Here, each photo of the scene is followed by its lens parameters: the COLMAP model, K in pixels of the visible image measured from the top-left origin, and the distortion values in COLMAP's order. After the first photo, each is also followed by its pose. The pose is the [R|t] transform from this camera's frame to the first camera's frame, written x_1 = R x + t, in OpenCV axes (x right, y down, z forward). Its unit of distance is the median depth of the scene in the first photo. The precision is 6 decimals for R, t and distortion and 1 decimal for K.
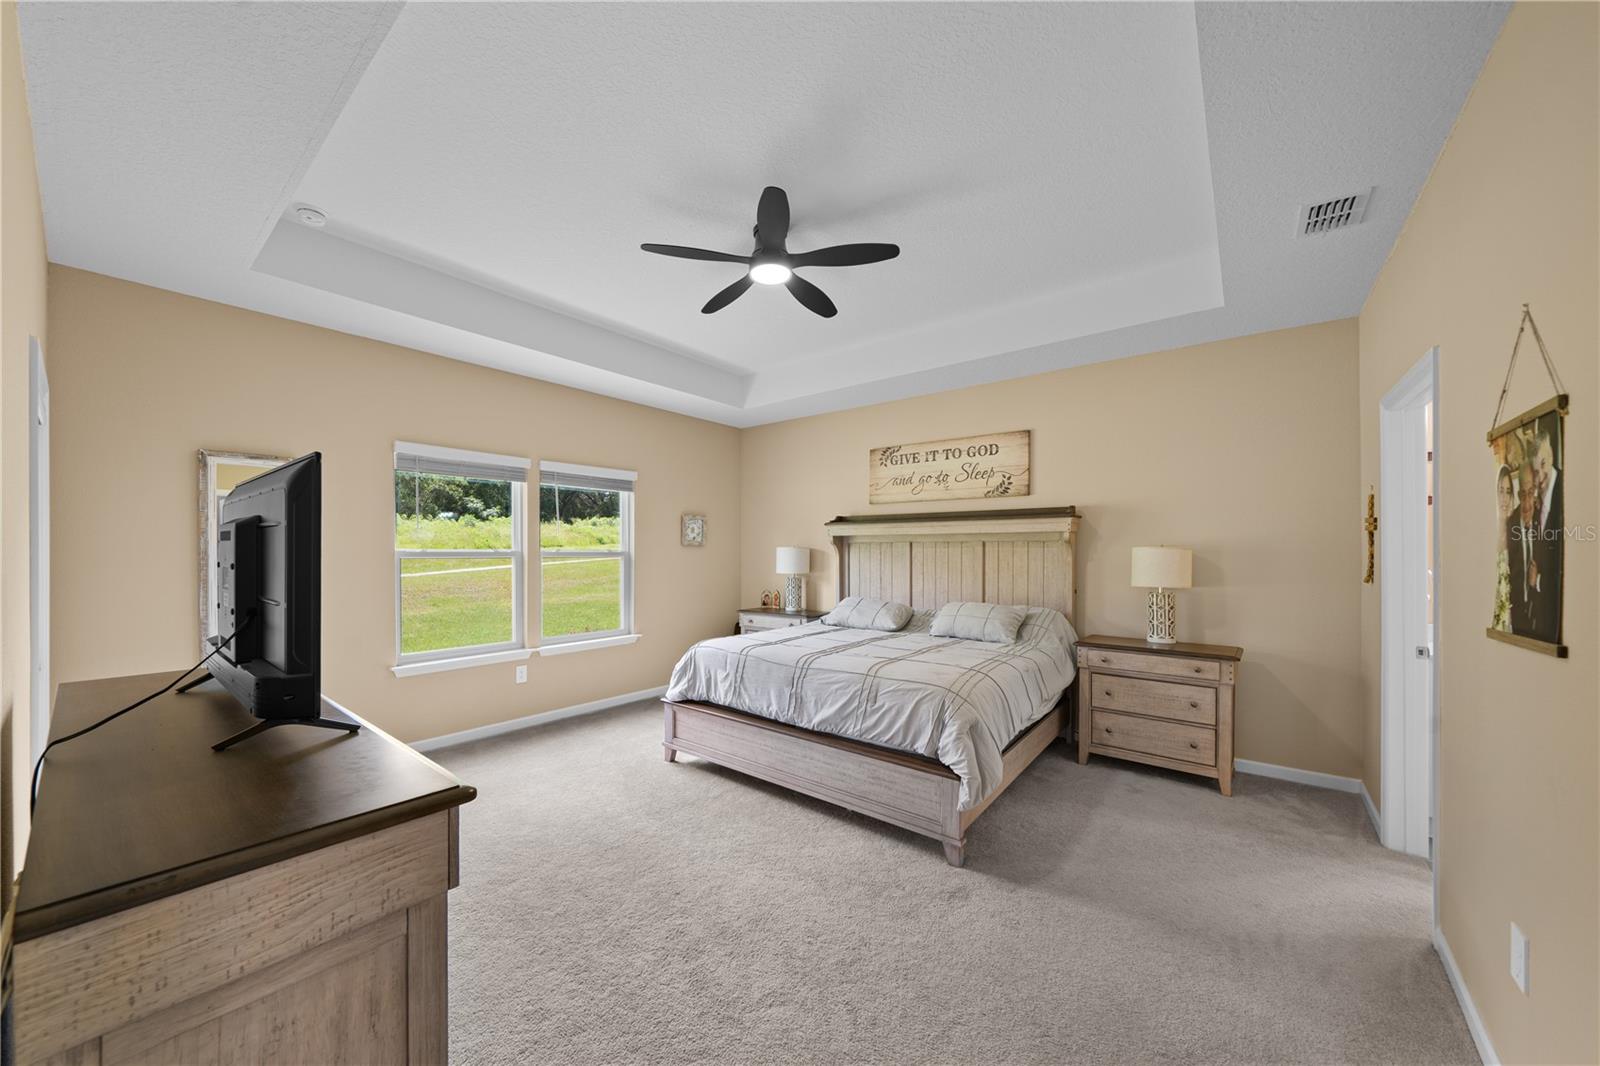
lens RADIAL K [[556.8, 0, 791.5], [0, 556.8, 554.8], [0, 0, 1]] dist [-0.010574, -0.000311]
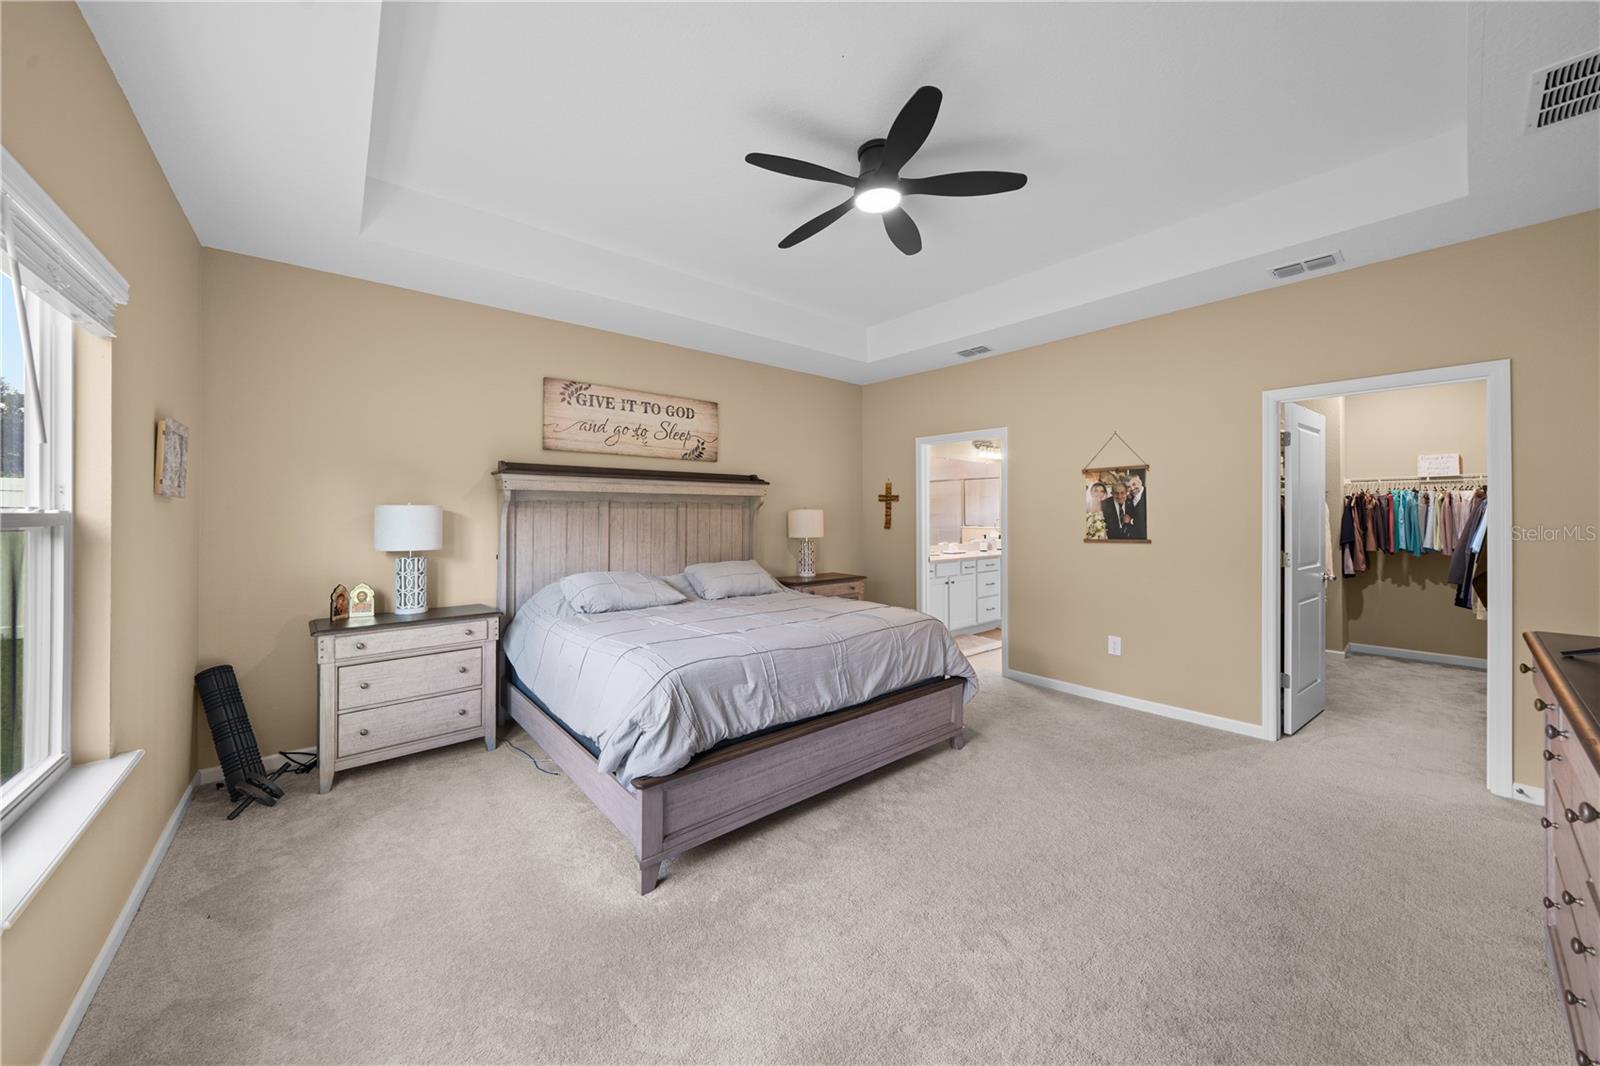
lens RADIAL K [[556.8, 0, 785.6], [0, 556.8, 508.8], [0, 0, 1]] dist [-0.010574, -0.000311]
pose [[0.216804, 0.011444, 0.976148, -0.594552], [0.007699, 0.999880, -0.013432, 0.001486], [-0.976185, 0.010428, 0.216690, 0.603086]]
